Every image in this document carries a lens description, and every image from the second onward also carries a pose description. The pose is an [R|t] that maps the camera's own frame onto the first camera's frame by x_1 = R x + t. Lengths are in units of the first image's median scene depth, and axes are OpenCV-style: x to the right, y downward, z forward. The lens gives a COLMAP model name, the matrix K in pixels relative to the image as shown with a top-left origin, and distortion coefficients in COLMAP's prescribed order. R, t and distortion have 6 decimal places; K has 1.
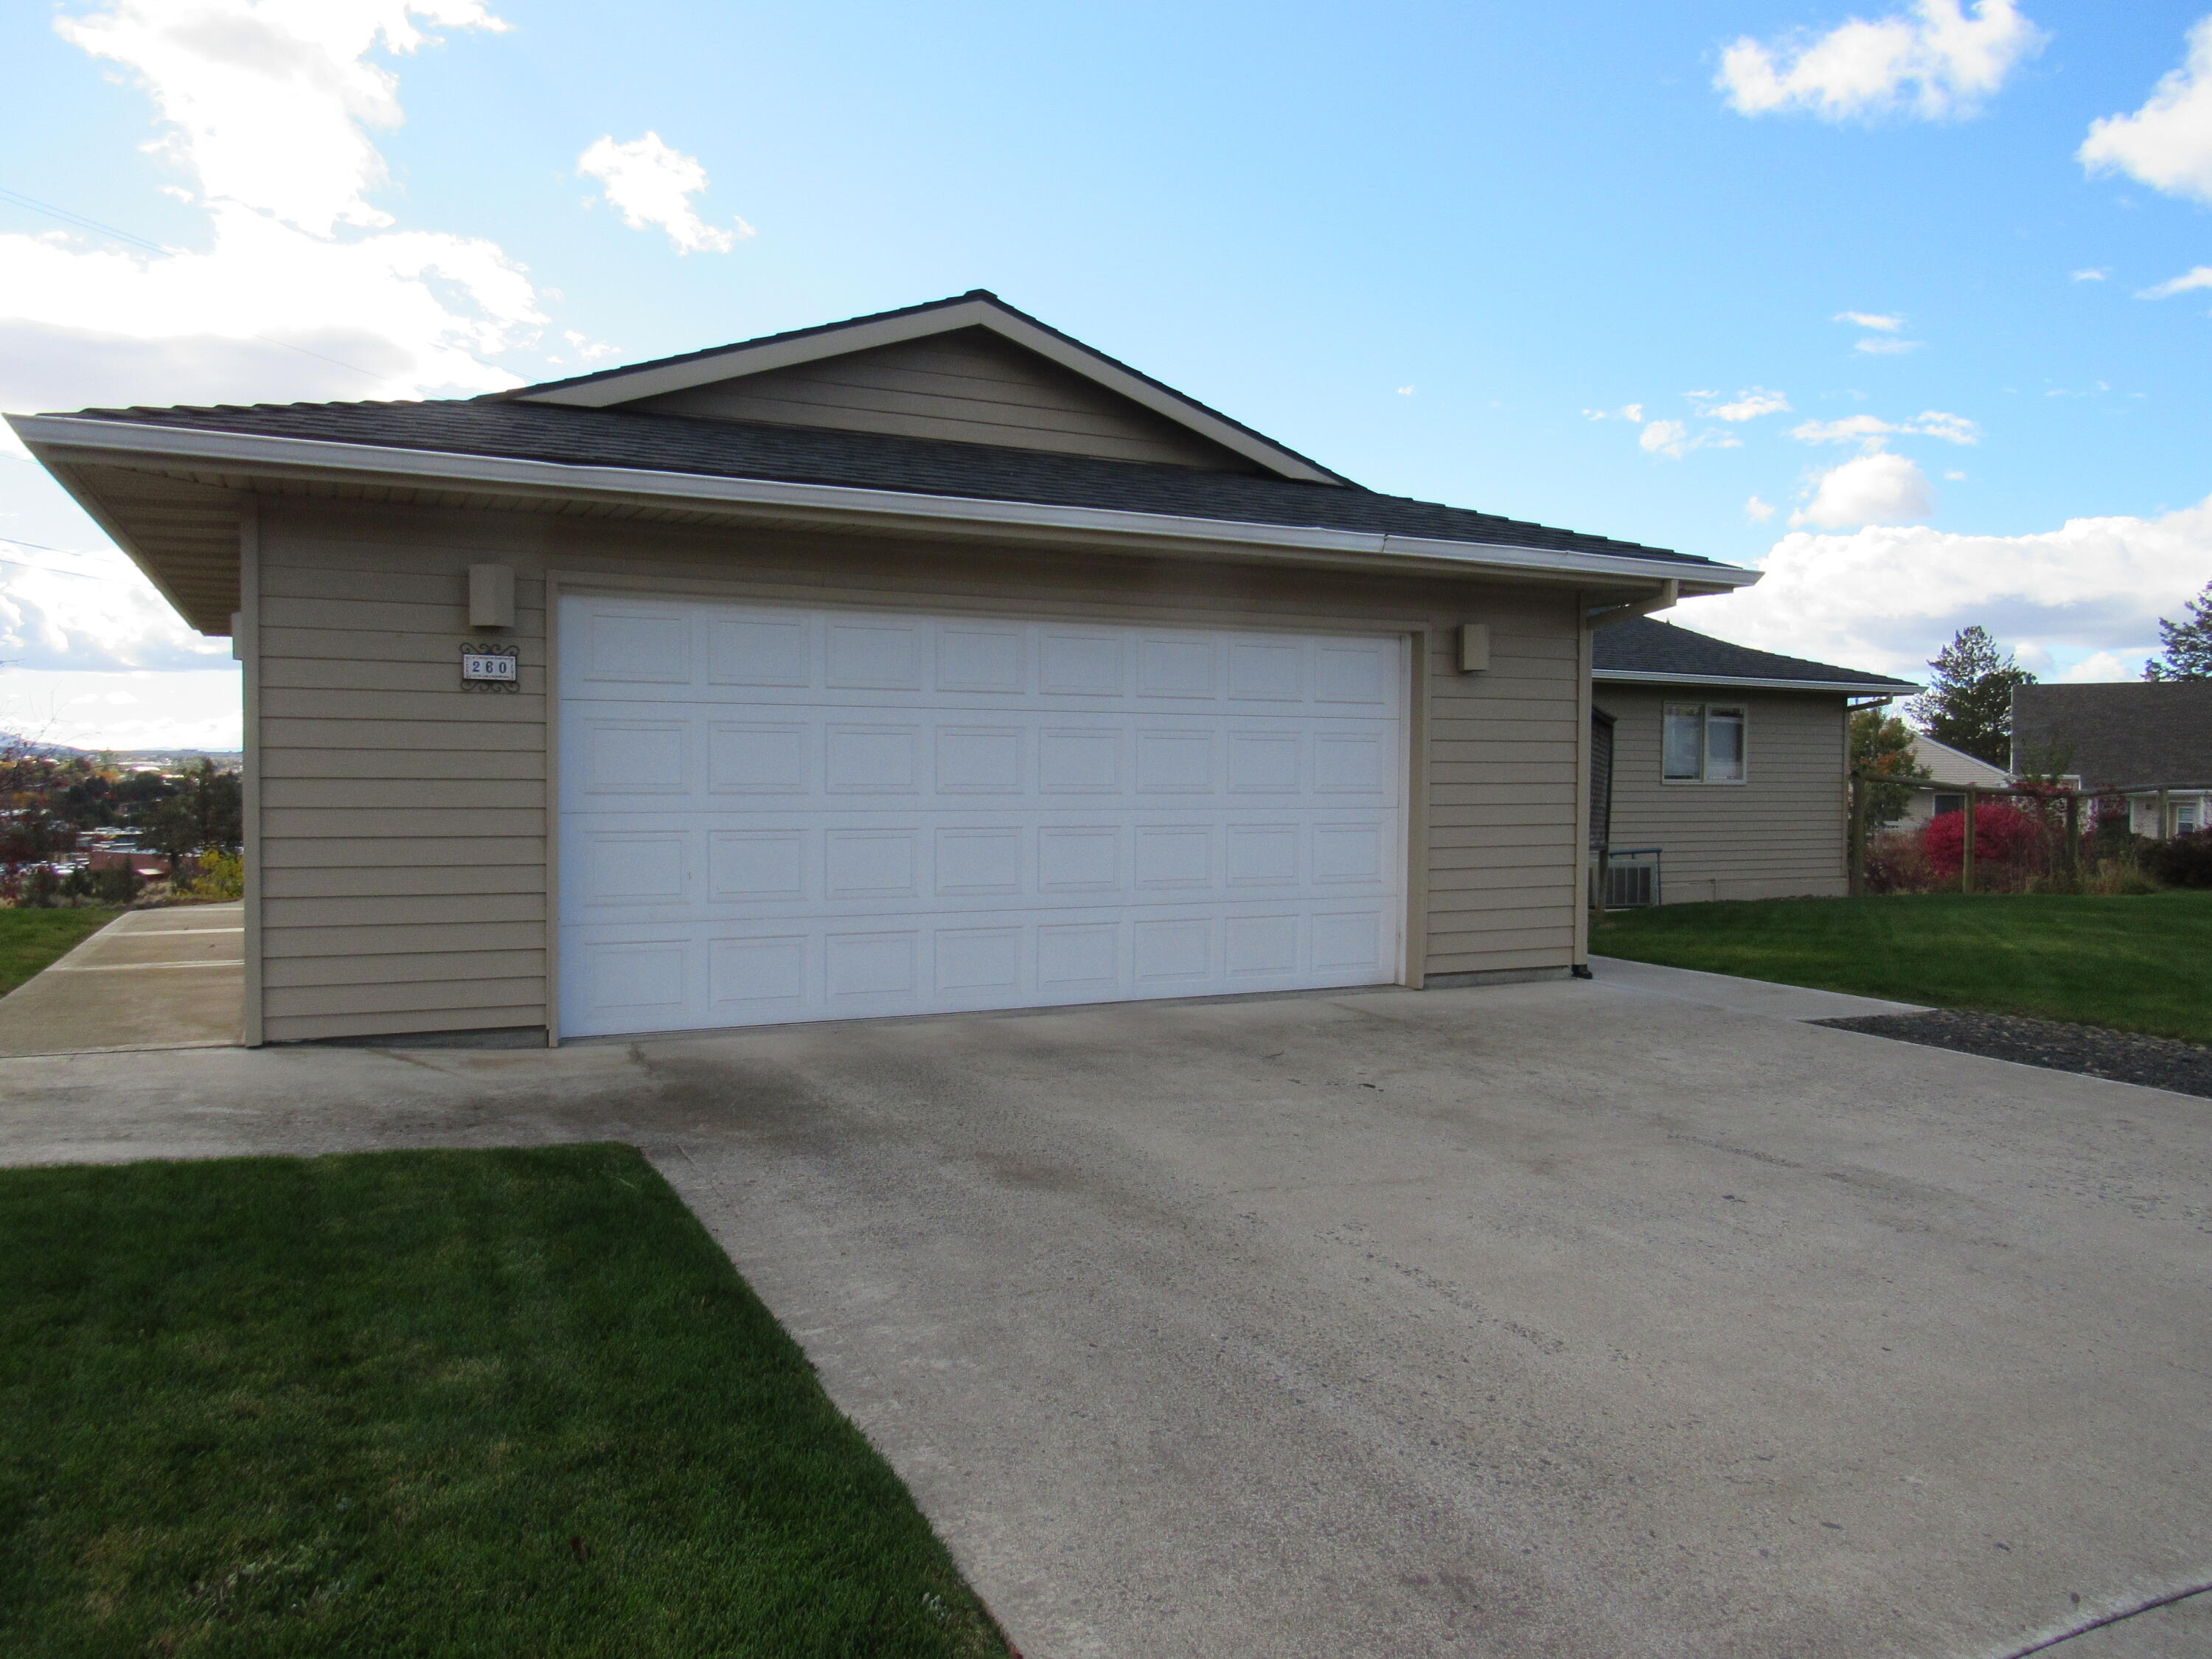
lens RADIAL K [[1560.2, 0, 1125.4], [0, 1560.2, 836.2], [0, 0, 1]] dist [-0.005830, 0.001032]
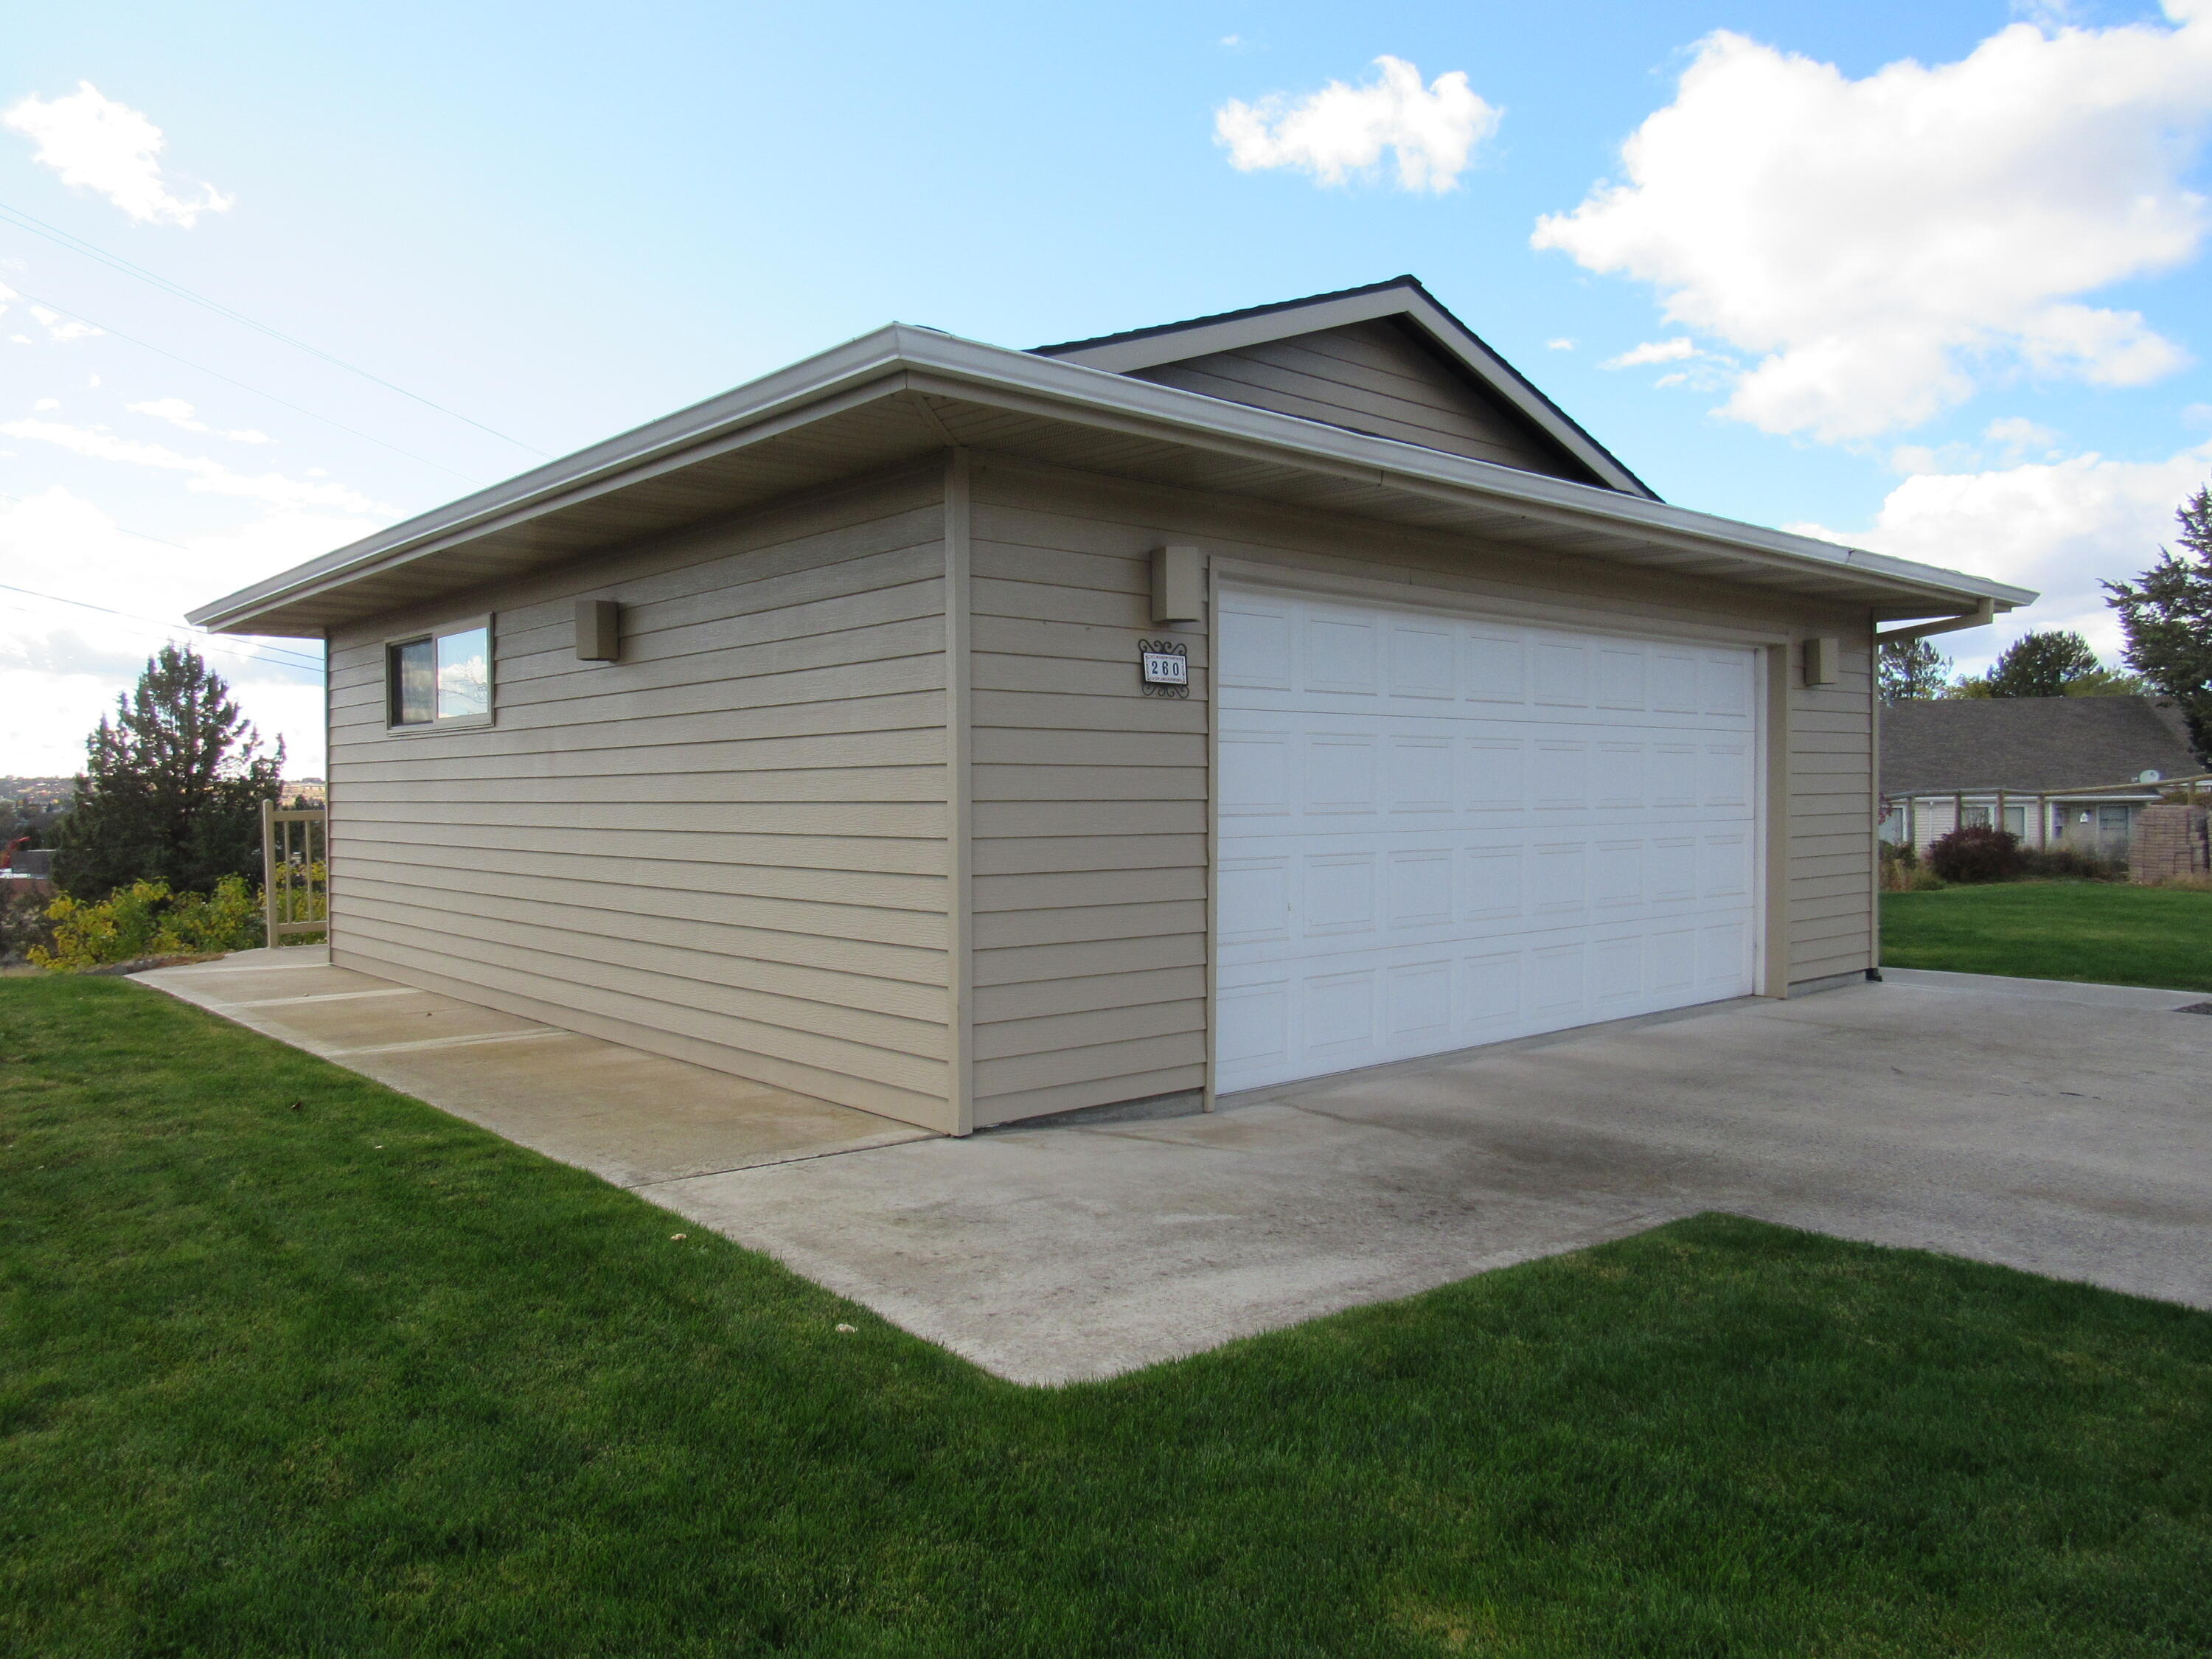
lens RADIAL K [[1560.2, 0, 1105.8], [0, 1560.2, 823.4], [0, 0, 1]] dist [-0.005830, 0.001032]
pose [[0.963575, -0.017818, 0.266845, -0.651652], [0.023380, 0.999570, -0.017679, -0.009375], [-0.266415, 0.023274, 0.963577, 0.186268]]
